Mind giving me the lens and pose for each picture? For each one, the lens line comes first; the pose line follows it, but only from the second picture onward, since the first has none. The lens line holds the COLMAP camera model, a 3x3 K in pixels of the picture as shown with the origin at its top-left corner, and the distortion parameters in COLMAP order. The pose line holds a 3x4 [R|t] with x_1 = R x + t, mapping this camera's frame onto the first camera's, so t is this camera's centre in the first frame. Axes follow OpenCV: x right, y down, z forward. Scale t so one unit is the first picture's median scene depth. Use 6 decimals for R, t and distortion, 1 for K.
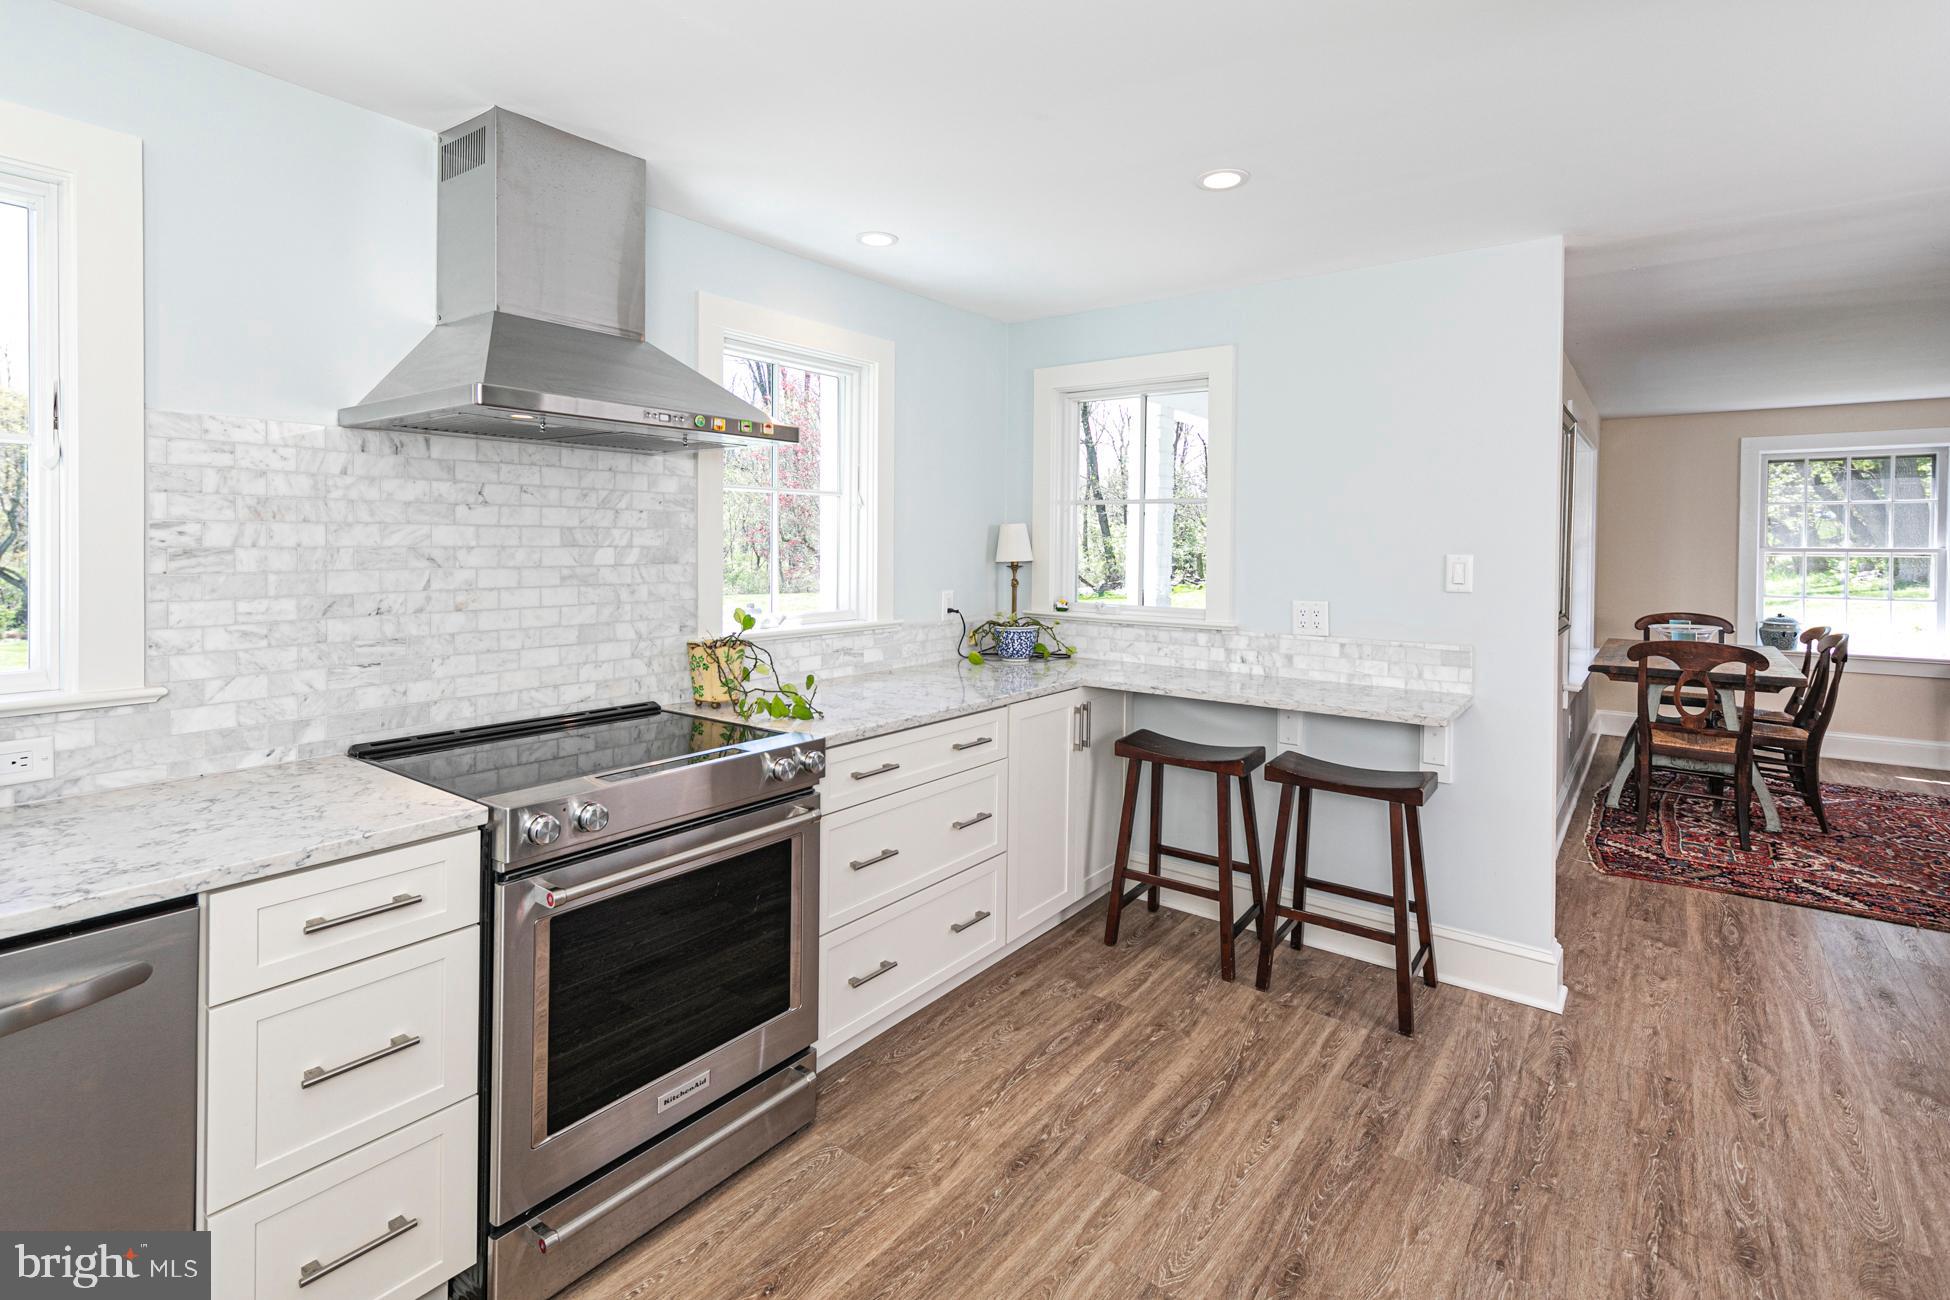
lens RADIAL K [[967.2, 0, 919.5], [0, 967.2, 559.2], [0, 0, 1]] dist [0.016408, -0.002131]
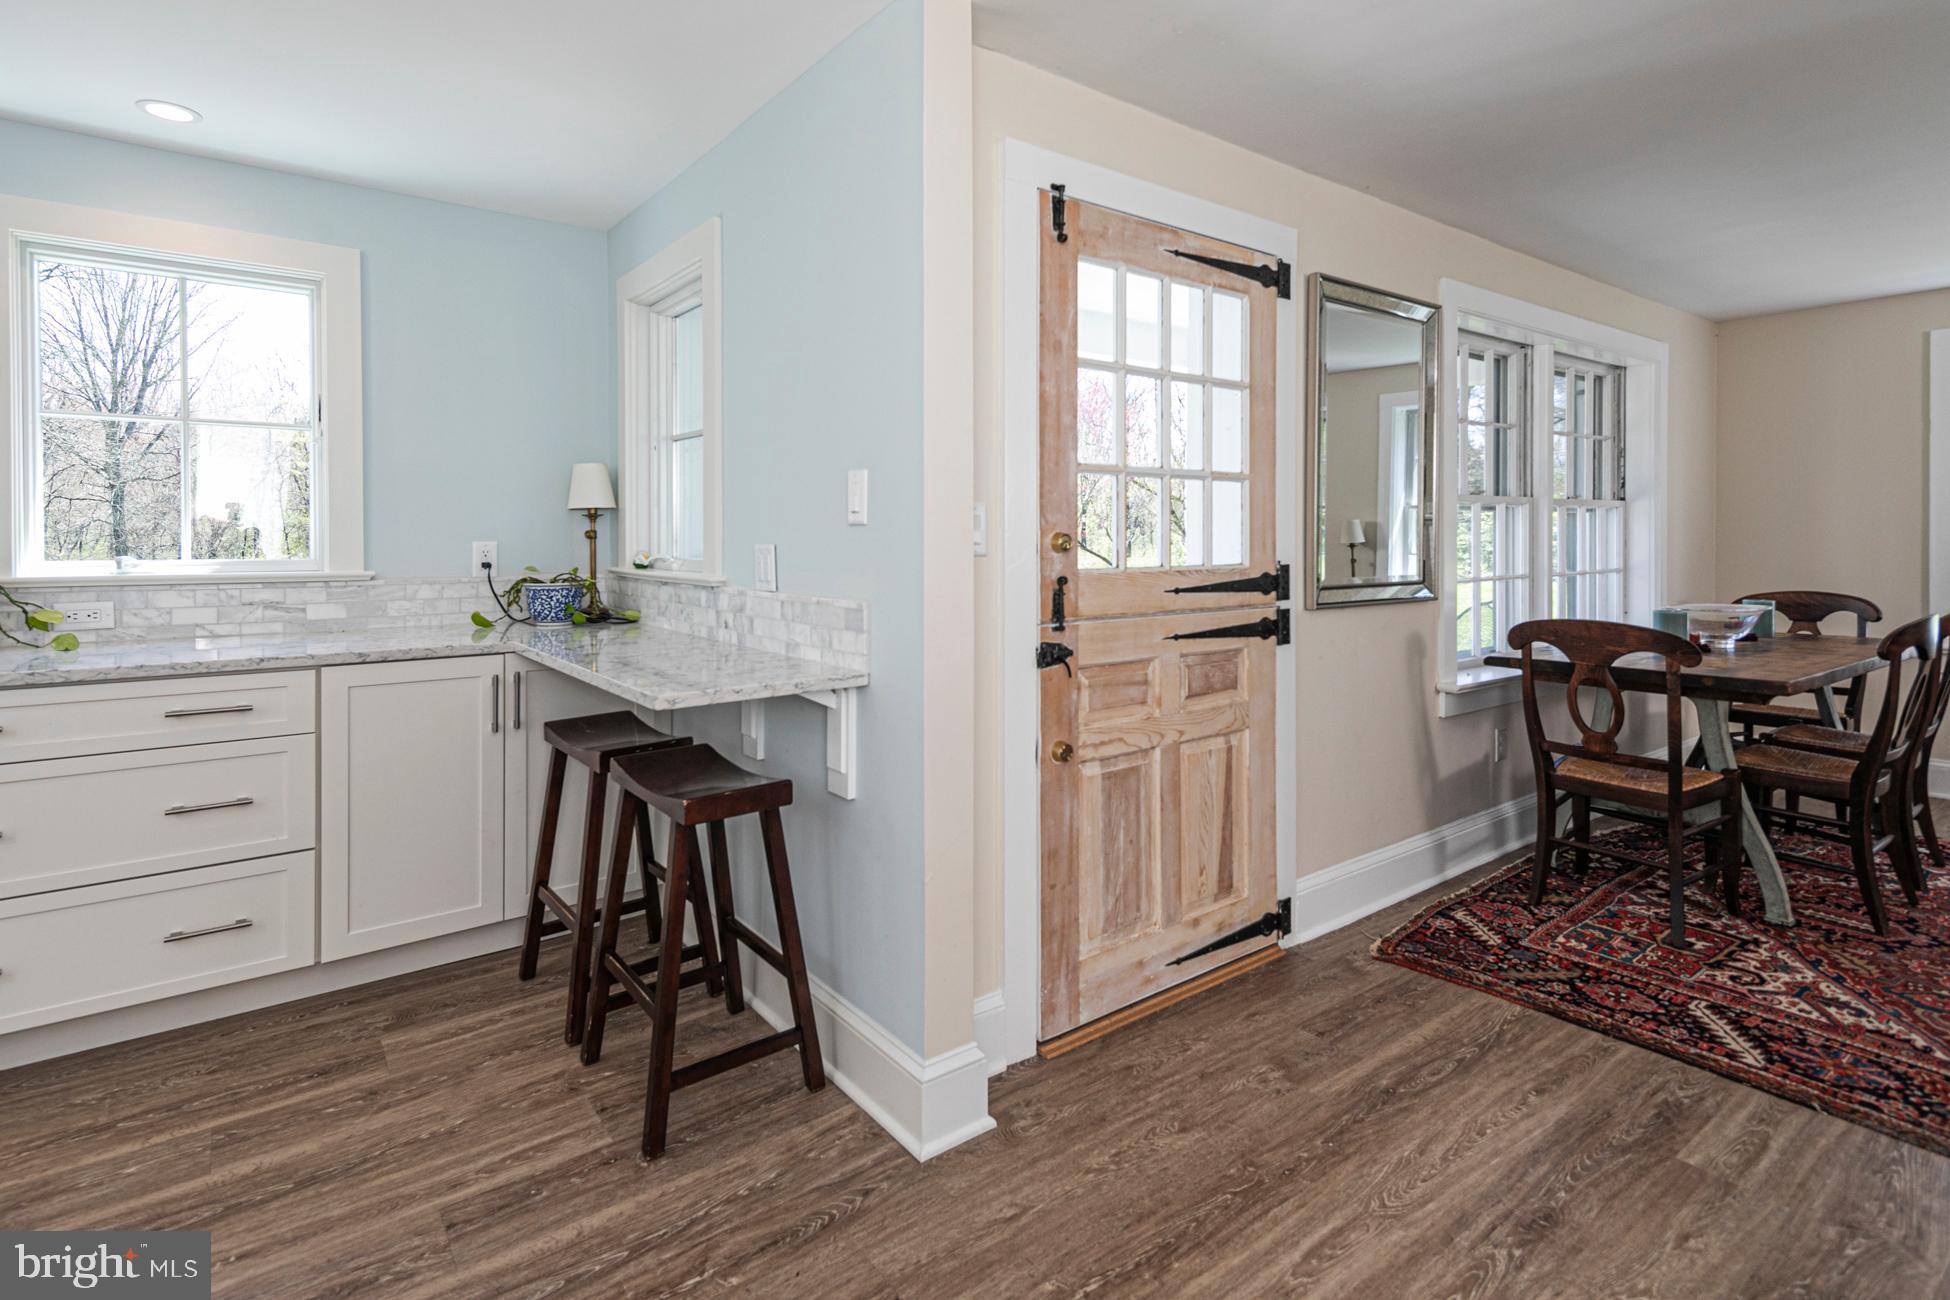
lens RADIAL K [[967.2, 0, 961.4], [0, 967.2, 548.6], [0, 0, 1]] dist [0.016408, -0.002131]
pose [[0.959723, -0.004984, -0.280905, 1.042383], [0.003042, 0.999968, -0.007349, 0.072283], [0.280933, 0.006199, 0.959707, 0.456290]]
